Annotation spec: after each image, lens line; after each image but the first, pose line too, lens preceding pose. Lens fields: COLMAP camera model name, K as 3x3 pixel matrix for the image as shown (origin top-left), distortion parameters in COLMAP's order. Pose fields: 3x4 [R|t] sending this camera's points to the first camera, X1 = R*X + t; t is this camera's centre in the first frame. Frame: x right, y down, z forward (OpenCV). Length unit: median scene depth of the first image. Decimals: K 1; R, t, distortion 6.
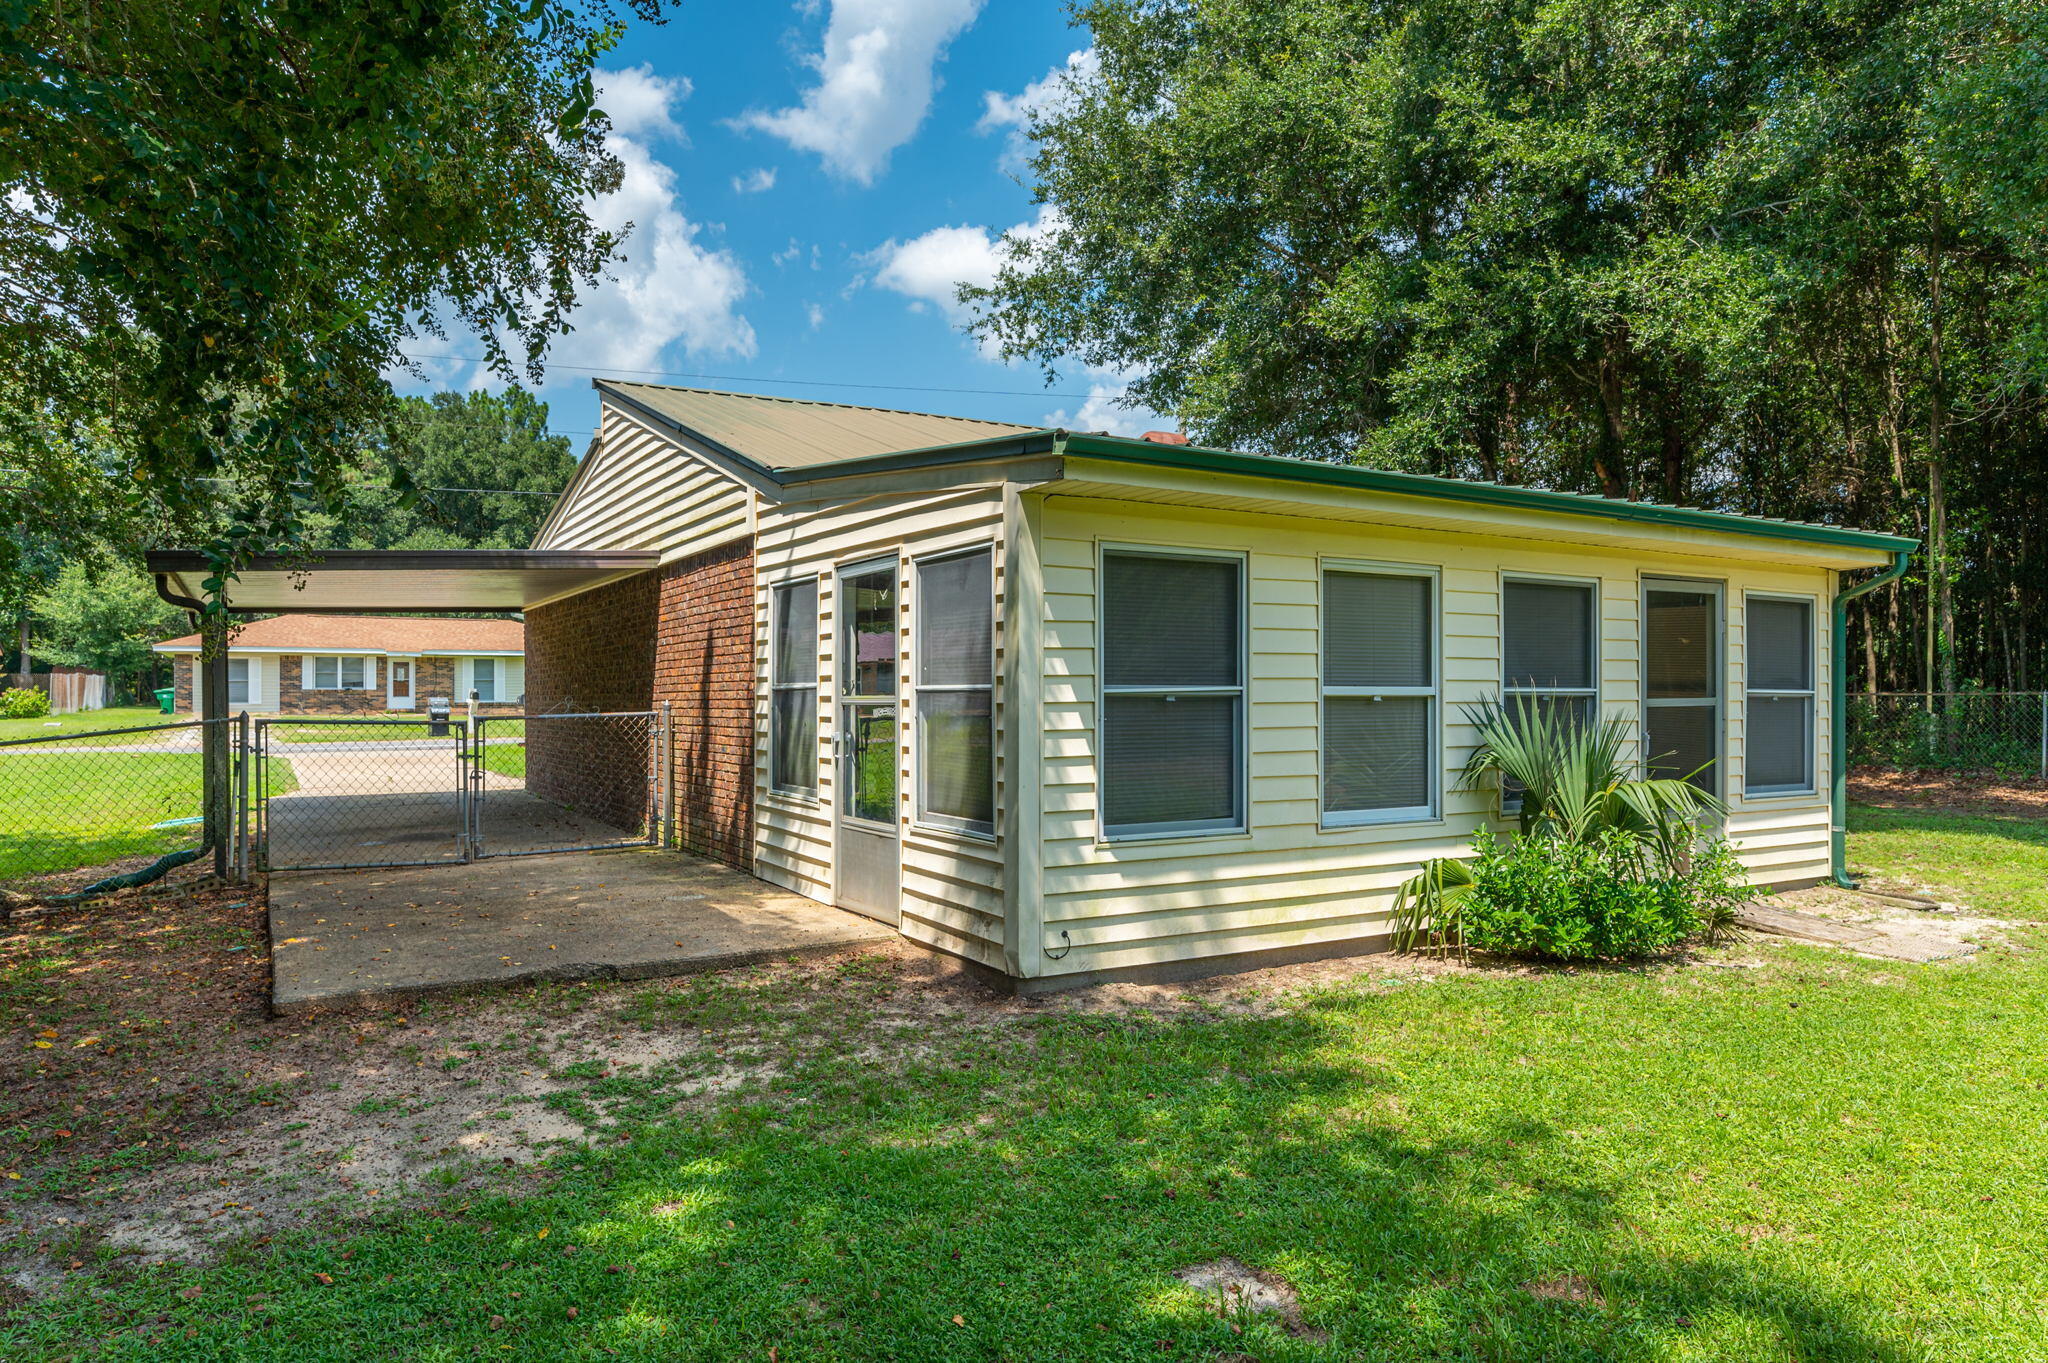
lens RADIAL K [[1325.7, 0, 1023.9], [0, 1325.7, 701.7], [0, 0, 1]] dist [-0.005690, -0.000848]
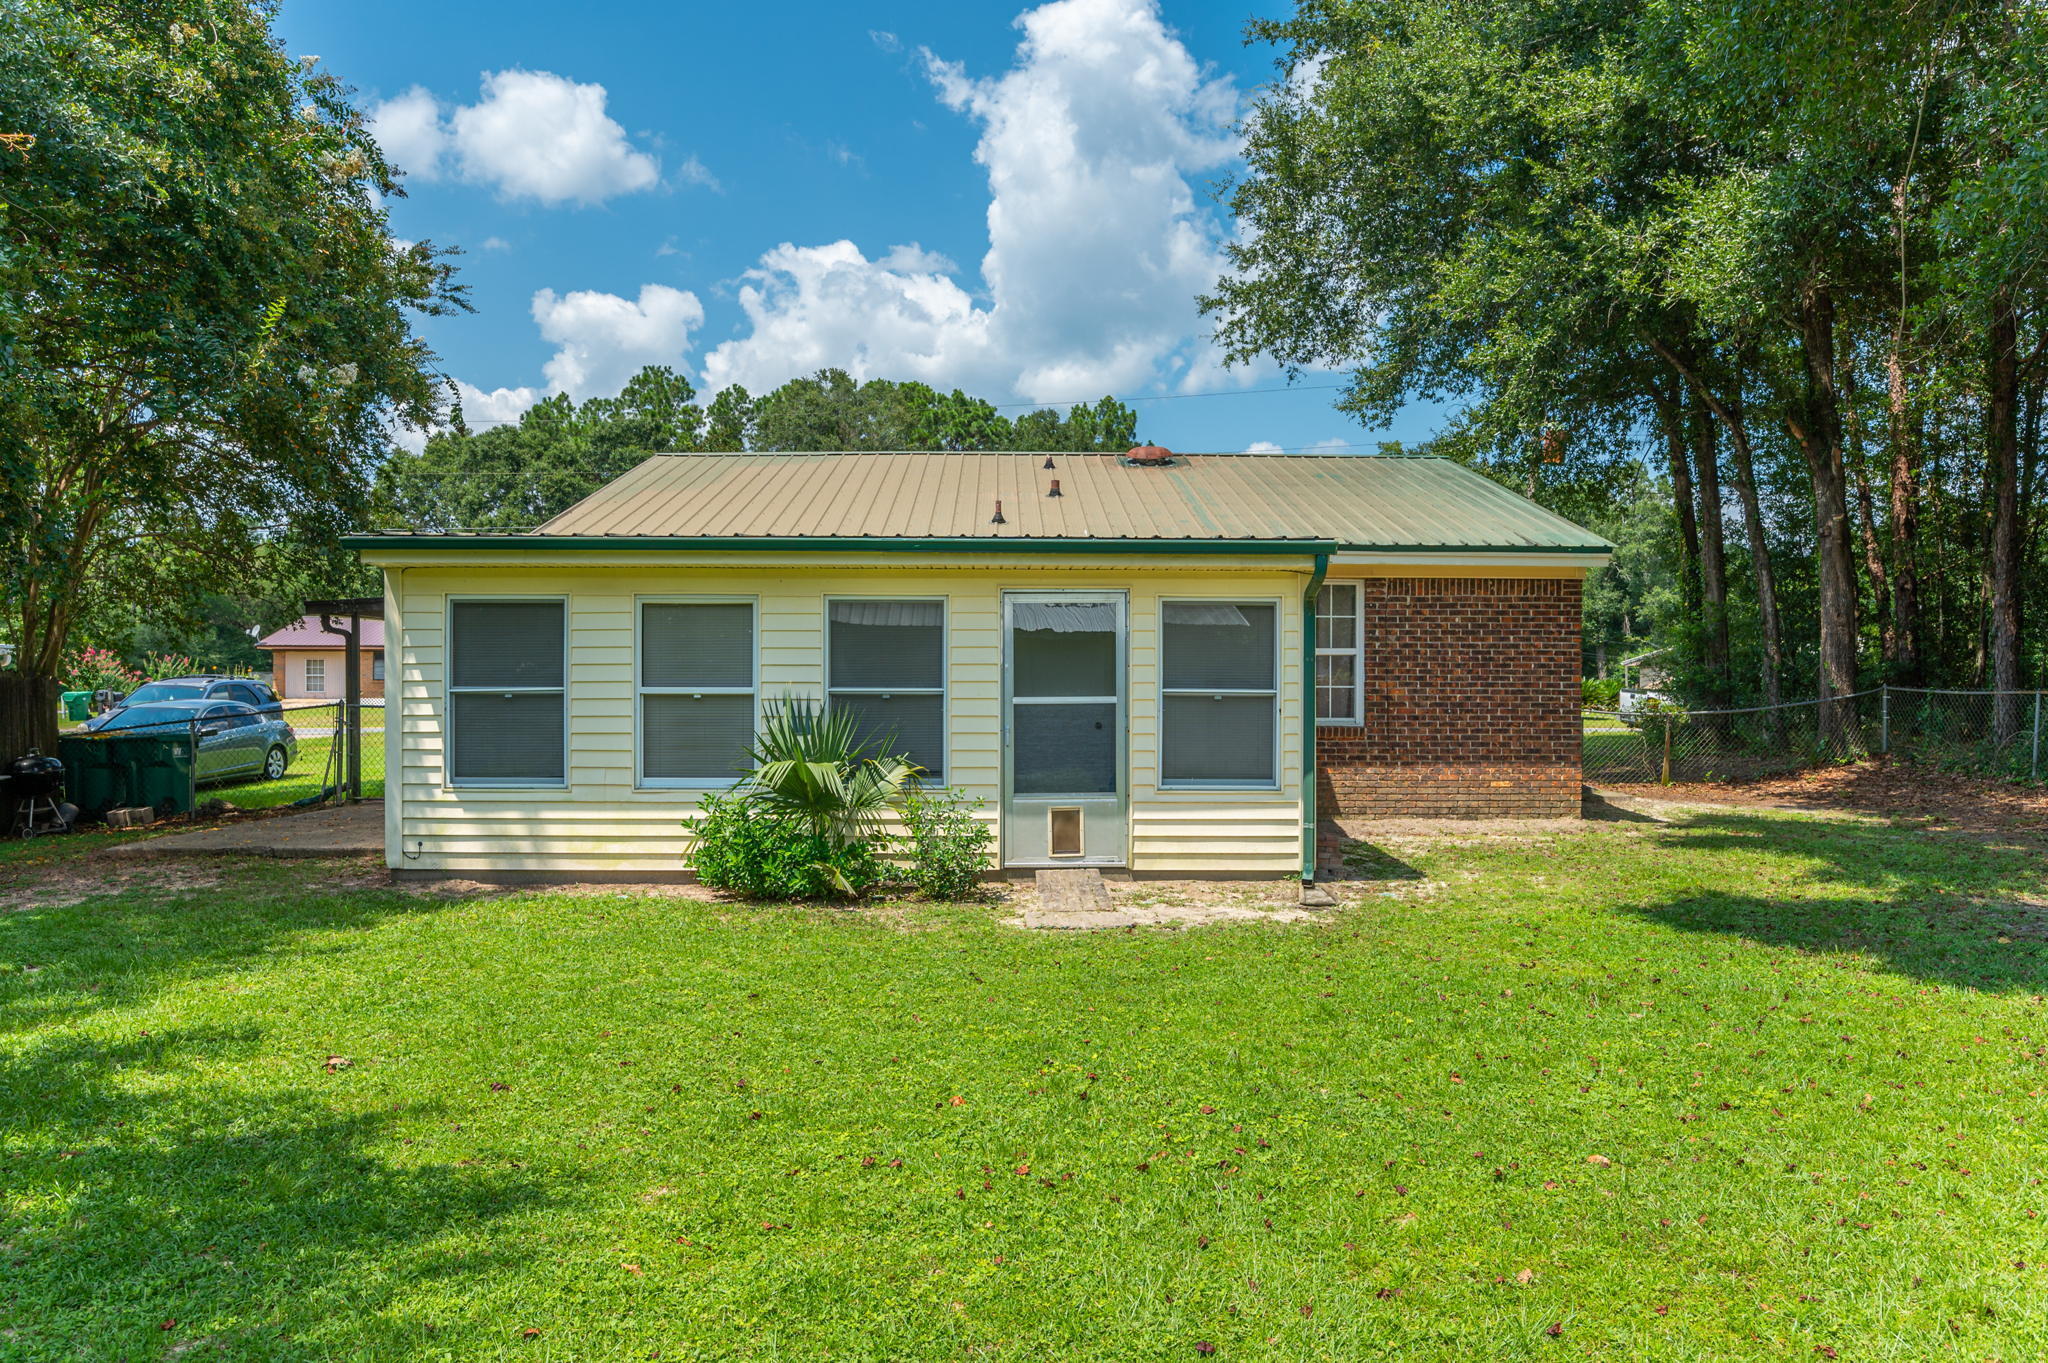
lens RADIAL K [[1398.8, 0, 1024.0], [0, 1398.8, 681.5], [0, 0, 1]] dist [-0.028792, 0.003404]
pose [[0.866264, 0.000264, -0.499586, 1.370271], [-0.004826, 0.999958, -0.007841, -0.008526], [0.499563, 0.009204, 0.866229, -0.076194]]
